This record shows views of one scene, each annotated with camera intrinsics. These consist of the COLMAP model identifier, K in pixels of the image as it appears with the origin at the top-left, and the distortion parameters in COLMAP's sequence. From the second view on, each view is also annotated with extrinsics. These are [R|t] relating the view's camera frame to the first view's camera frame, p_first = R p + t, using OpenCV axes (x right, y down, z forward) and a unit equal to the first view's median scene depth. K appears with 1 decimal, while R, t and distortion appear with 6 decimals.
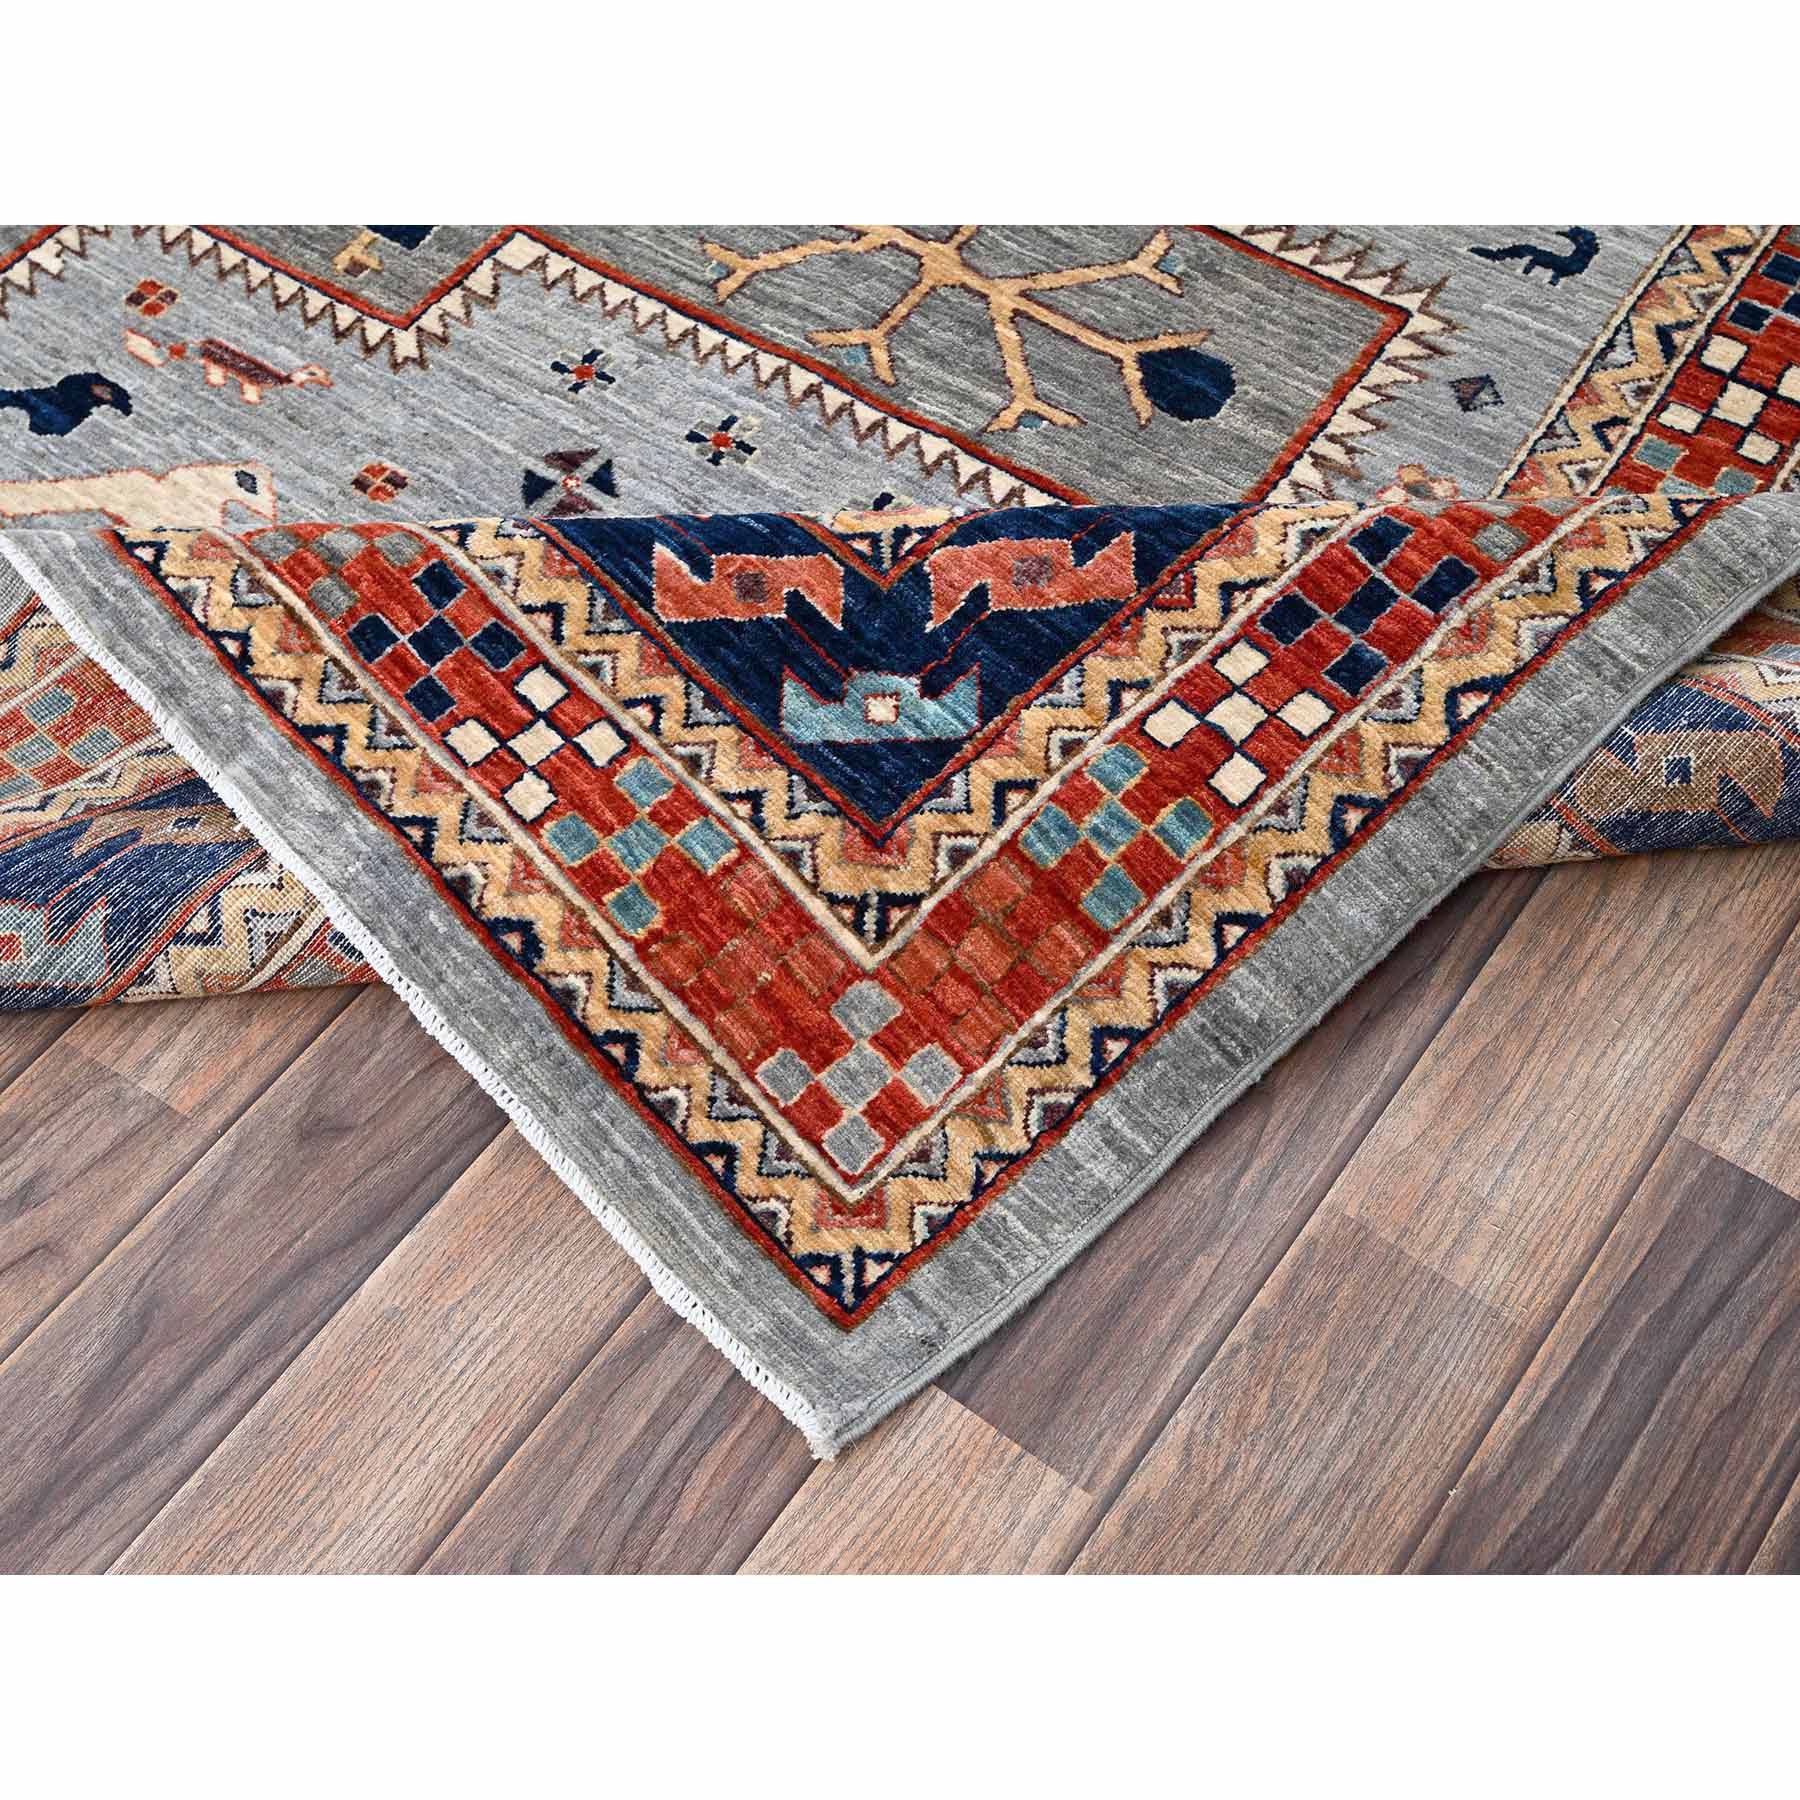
lens RADIAL K [[2244.0, 0, 889.2], [0, 2244.0, 899.6], [0, 0, 1]] dist [-0.006991, 0.000000]
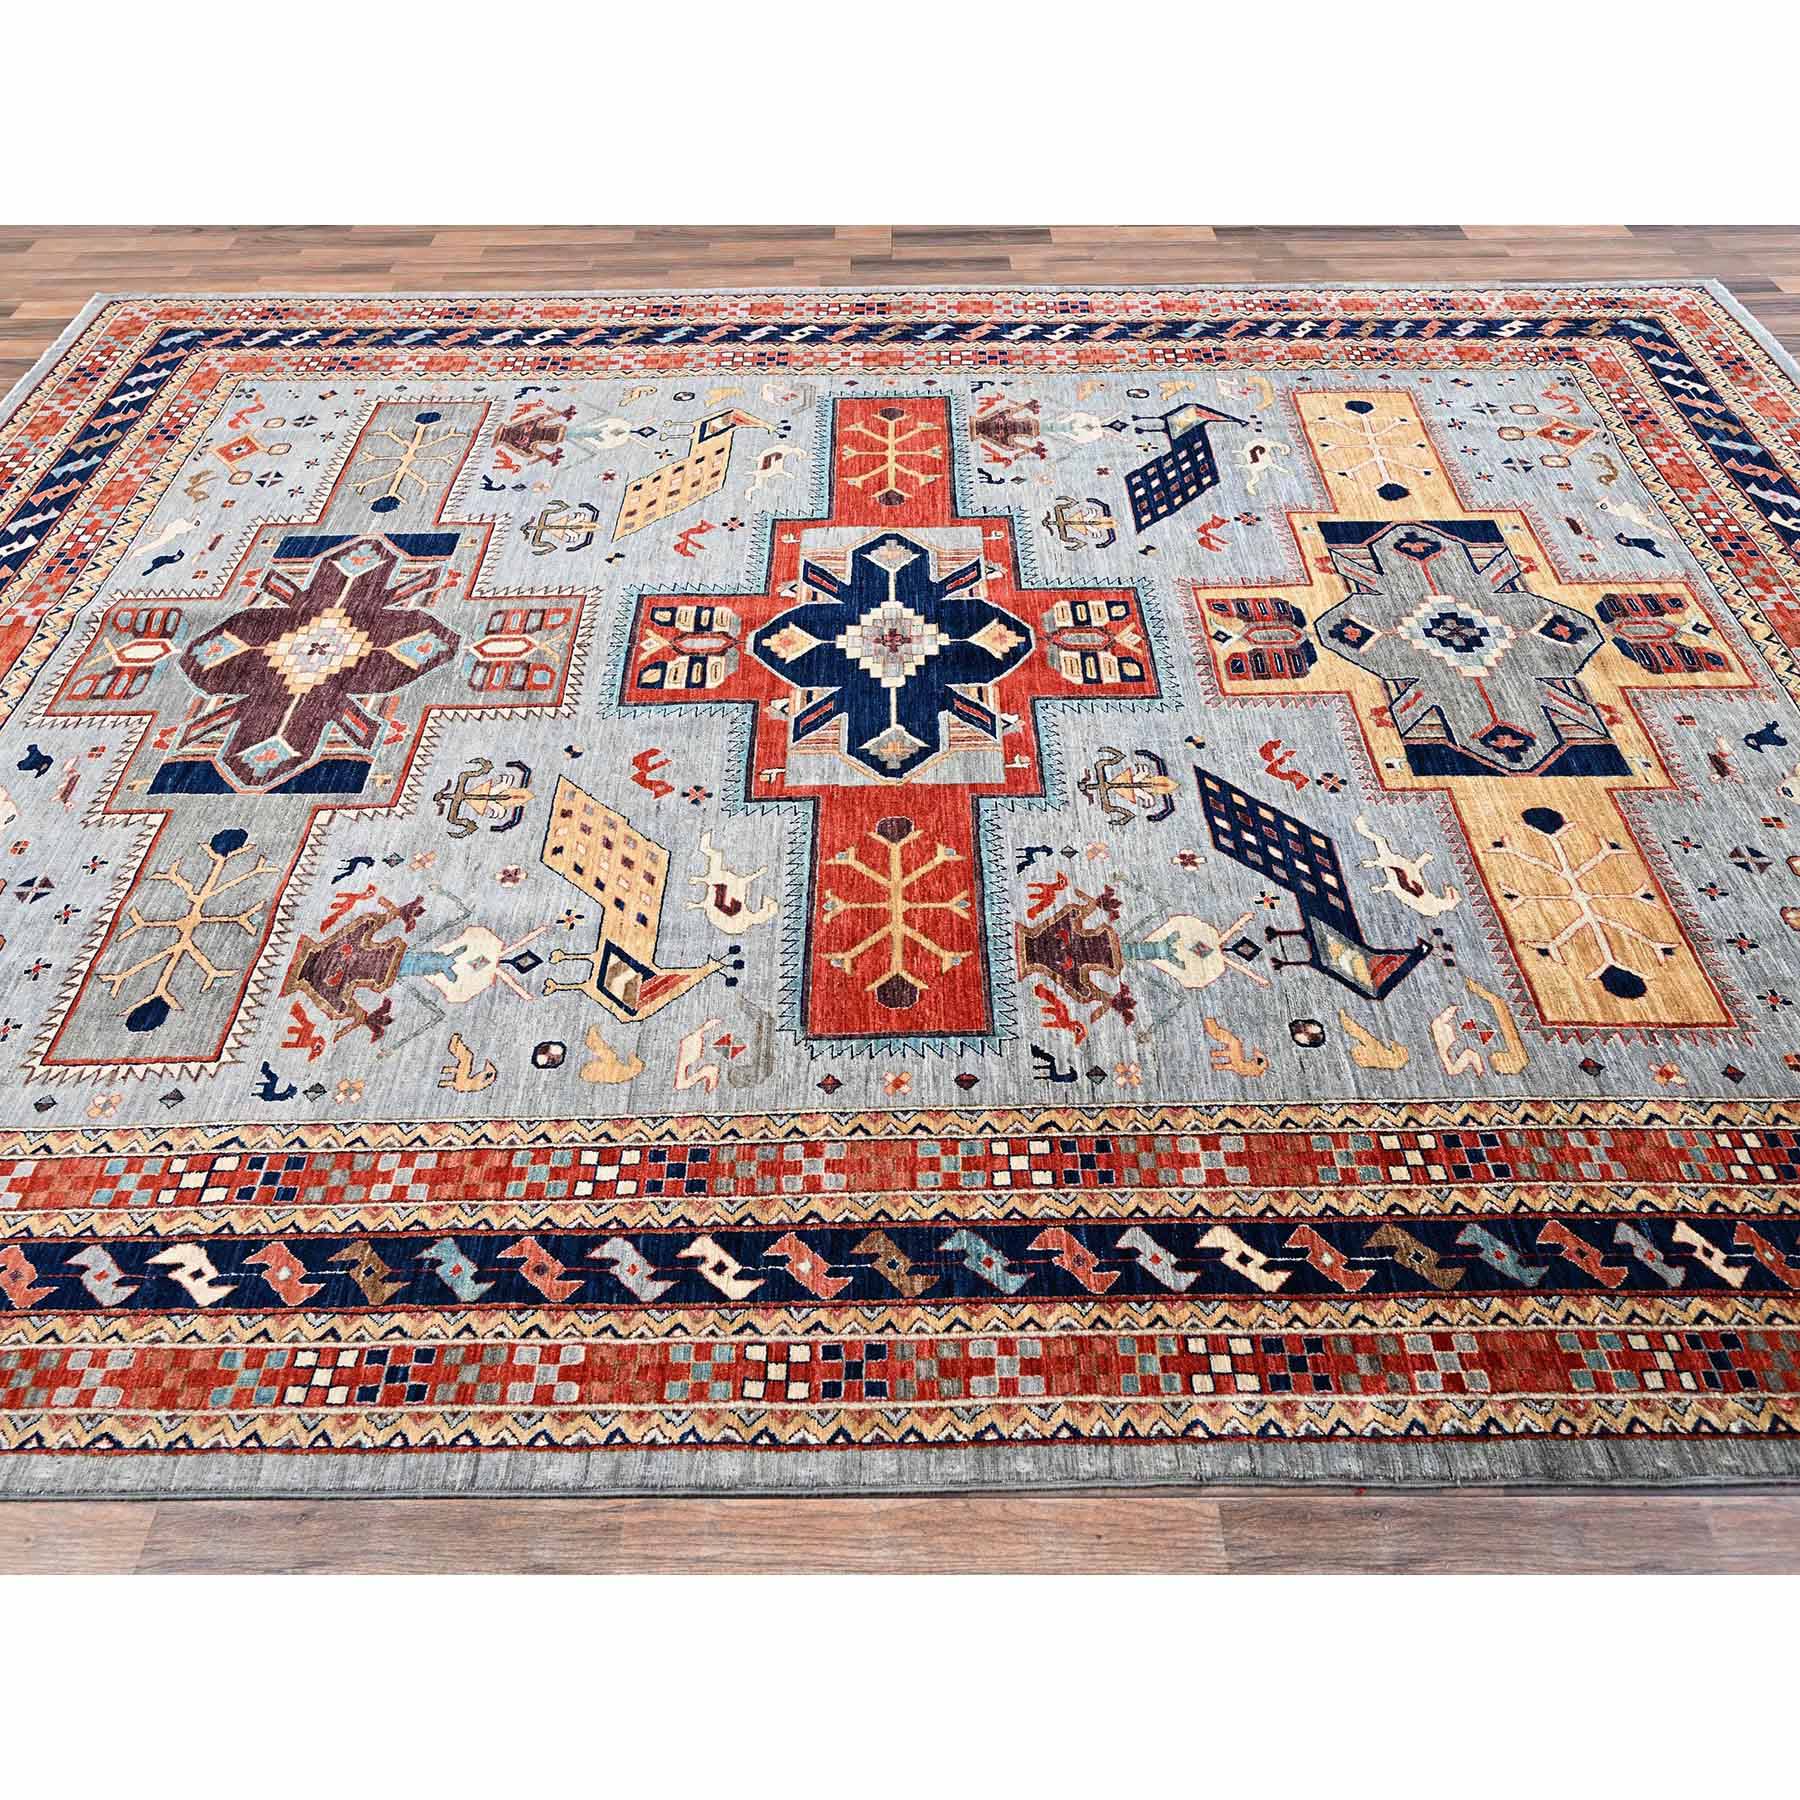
lens RADIAL K [[1415.4, 0, 884.5], [0, 1415.4, 909.3], [0, 0, 1]] dist [-0.006369, 0.007305]
pose [[0.593773, 0.613828, -0.520239, 1.303344], [-0.681980, 0.727042, 0.079459, -0.960352], [0.427010, 0.307613, 0.850316, 0.011438]]
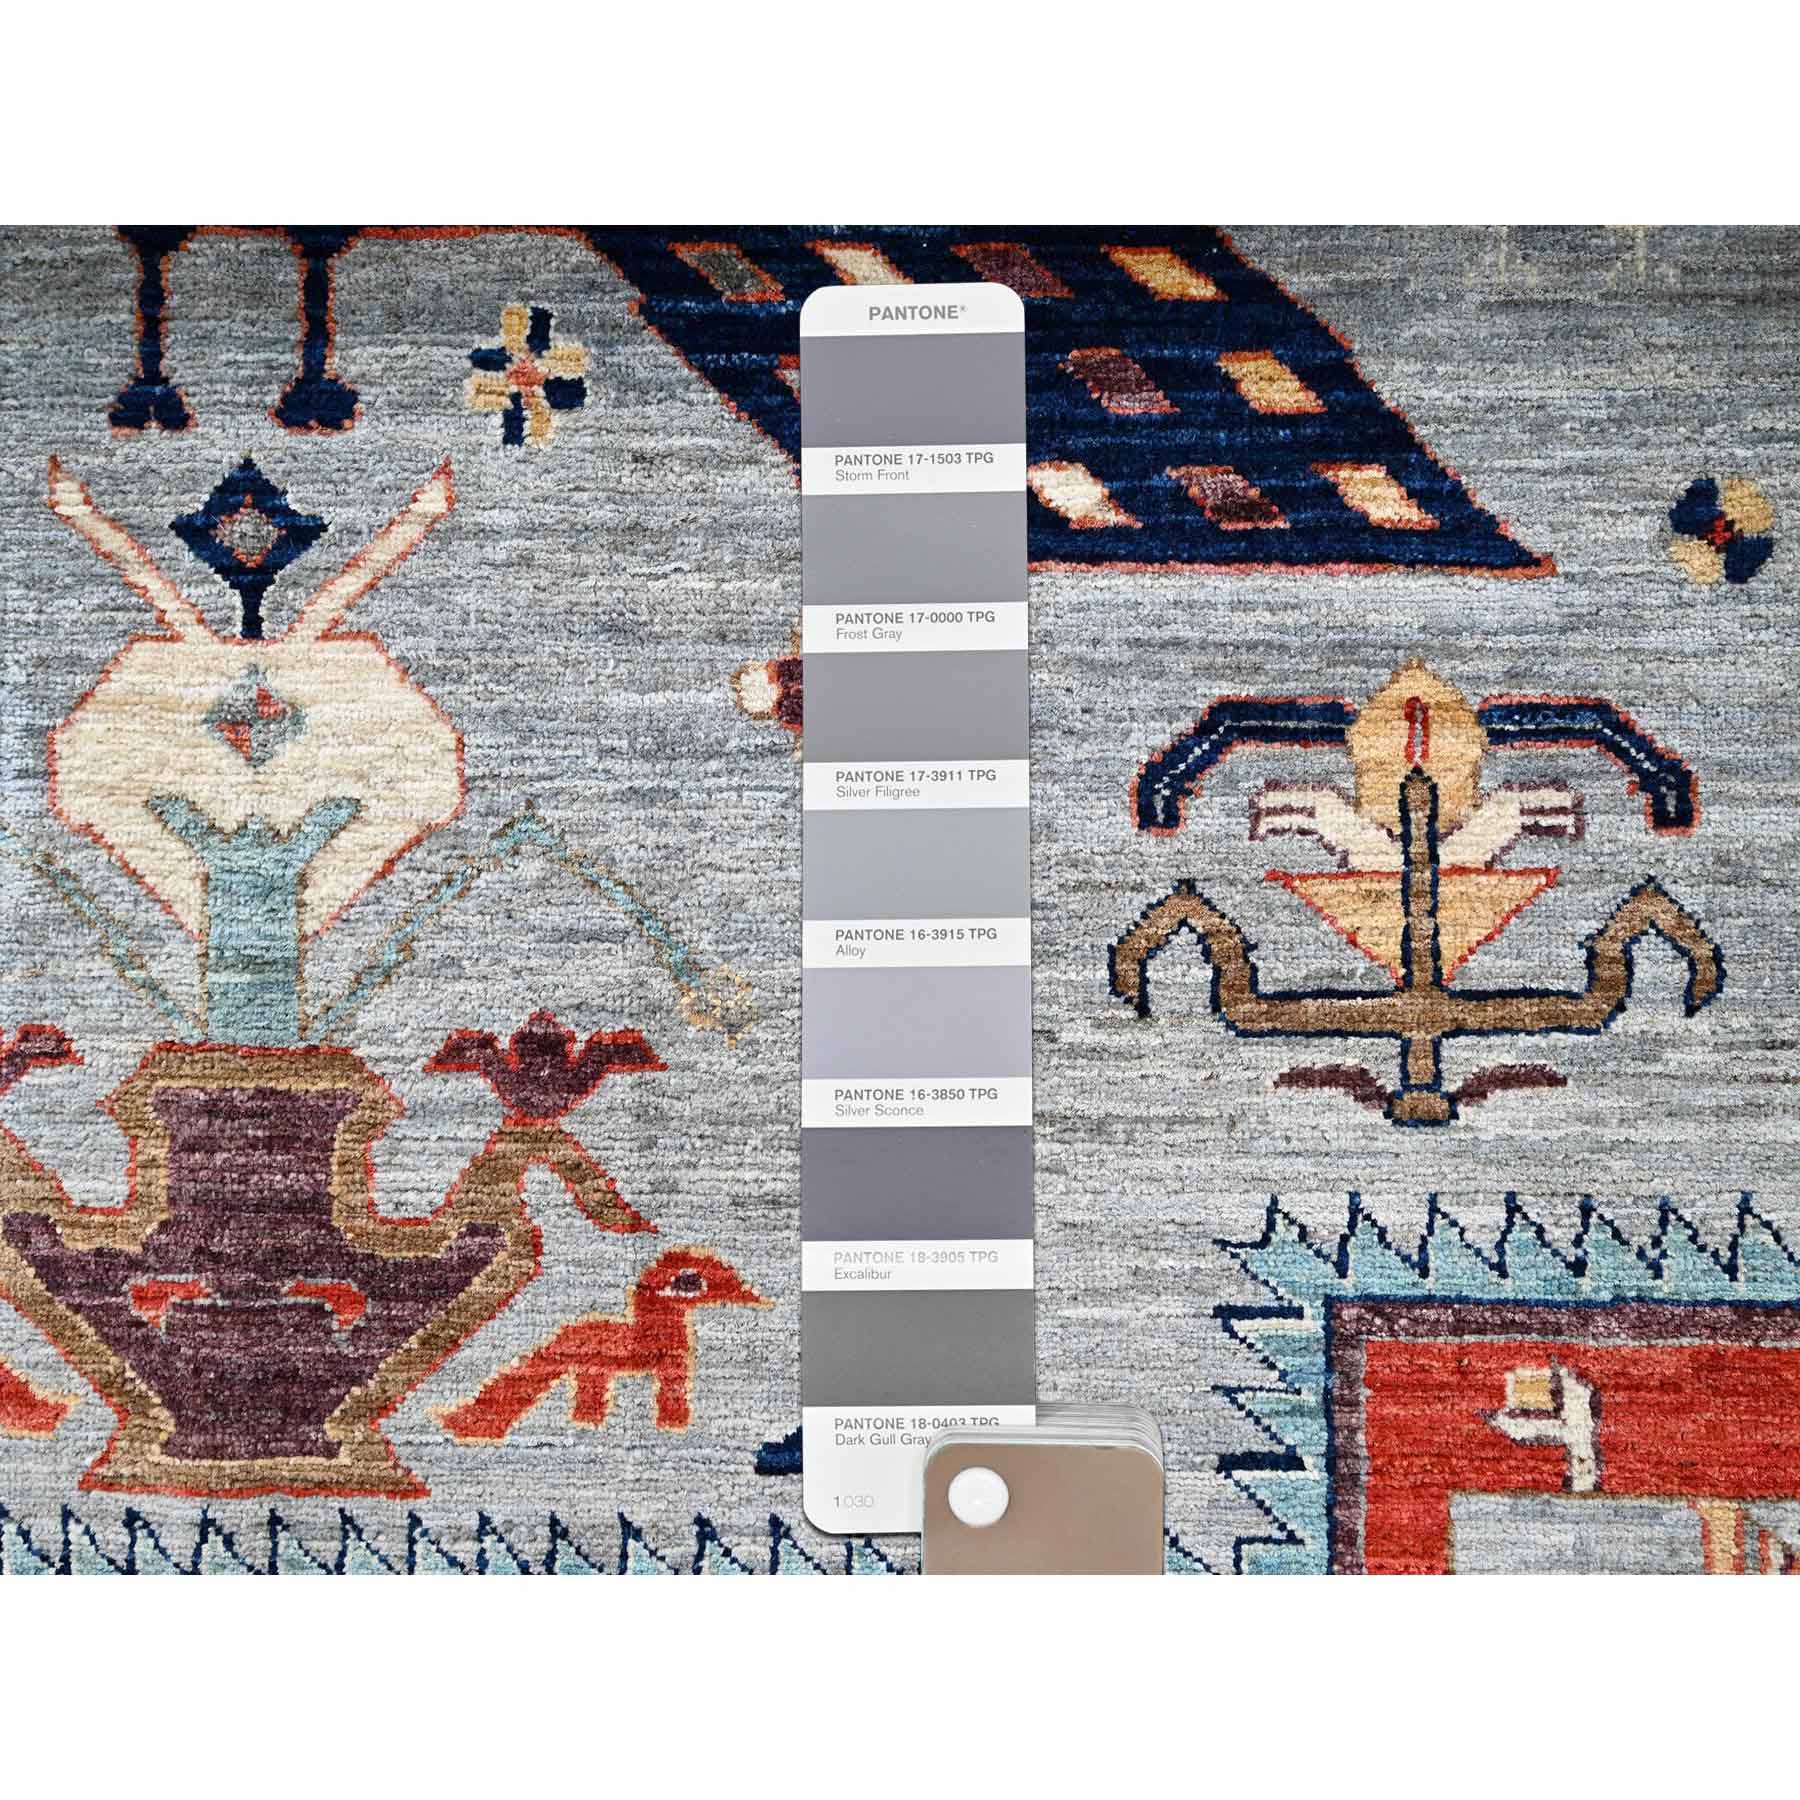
lens RADIAL K [[2244.0, 0, 897.6], [0, 2244.0, 903.3], [0, 0, 1]] dist [-0.006991, 0.000000]
pose [[0.808422, -0.587666, 0.033217, -0.122908], [0.485937, 0.698195, 0.525727, -1.777720], [-0.332144, -0.408867, 0.850005, 1.346094]]
